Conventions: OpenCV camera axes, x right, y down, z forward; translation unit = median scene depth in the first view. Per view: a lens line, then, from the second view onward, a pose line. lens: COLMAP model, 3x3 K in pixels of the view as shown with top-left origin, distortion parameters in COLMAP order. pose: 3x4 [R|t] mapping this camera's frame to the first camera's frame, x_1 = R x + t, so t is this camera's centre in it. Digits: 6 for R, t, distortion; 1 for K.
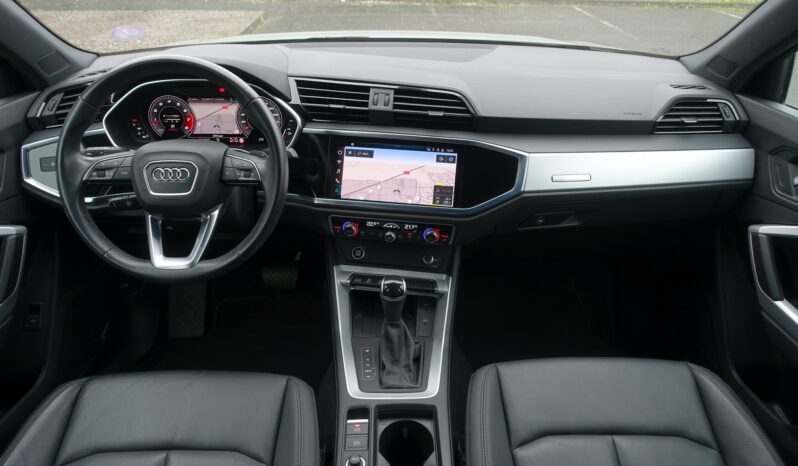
lens RADIAL K [[553.5, 0, 400.6], [0, 553.5, 229.7], [0, 0, 1]] dist [-0.004517, 0.006692]
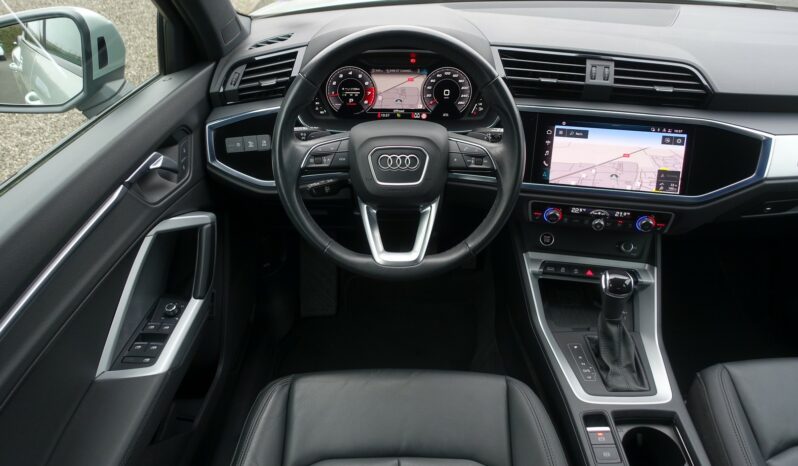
lens RADIAL K [[553.5, 0, 399.4], [0, 553.5, 231.3], [0, 0, 1]] dist [-0.004517, 0.006692]
pose [[0.999801, 0.006030, -0.019034, -0.343475], [-0.004333, 0.996112, 0.087985, -0.057743], [0.019491, -0.087885, 0.995940, 0.080778]]
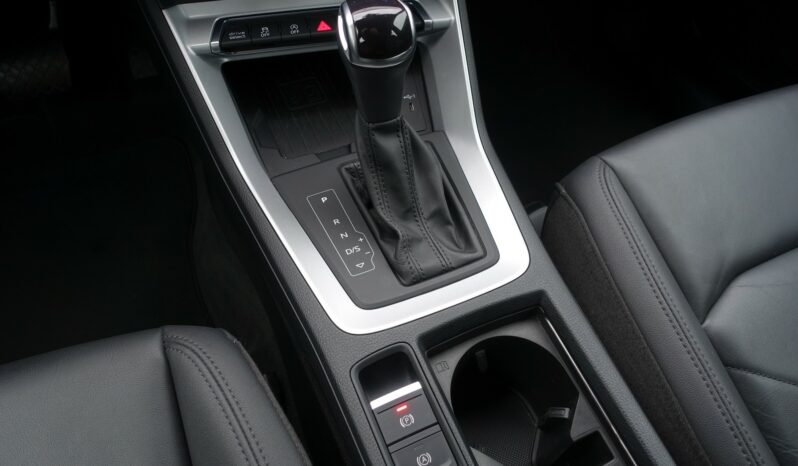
lens RADIAL K [[553.5, 0, 399.5], [0, 553.5, 231.8], [0, 0, 1]] dist [-0.004517, 0.006692]
pose [[0.922523, -0.285097, 0.260137, -0.124705], [0.147852, 0.883675, 0.444138, 0.061037], [-0.356499, -0.371266, 0.857362, 0.610615]]
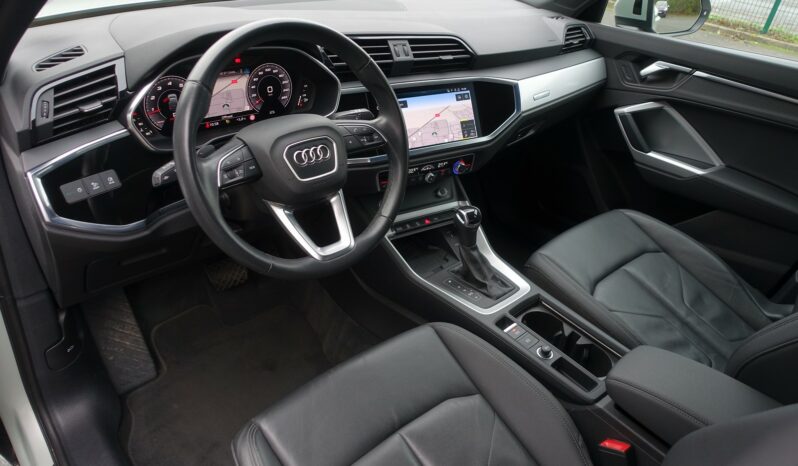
lens RADIAL K [[553.5, 0, 406.8], [0, 553.5, 228.7], [0, 0, 1]] dist [-0.004517, 0.006692]
pose [[0.753370, -0.295880, 0.587272, -0.744024], [0.251533, 0.954803, 0.158376, -0.077822], [-0.607590, 0.028402, 0.793743, 0.177783]]
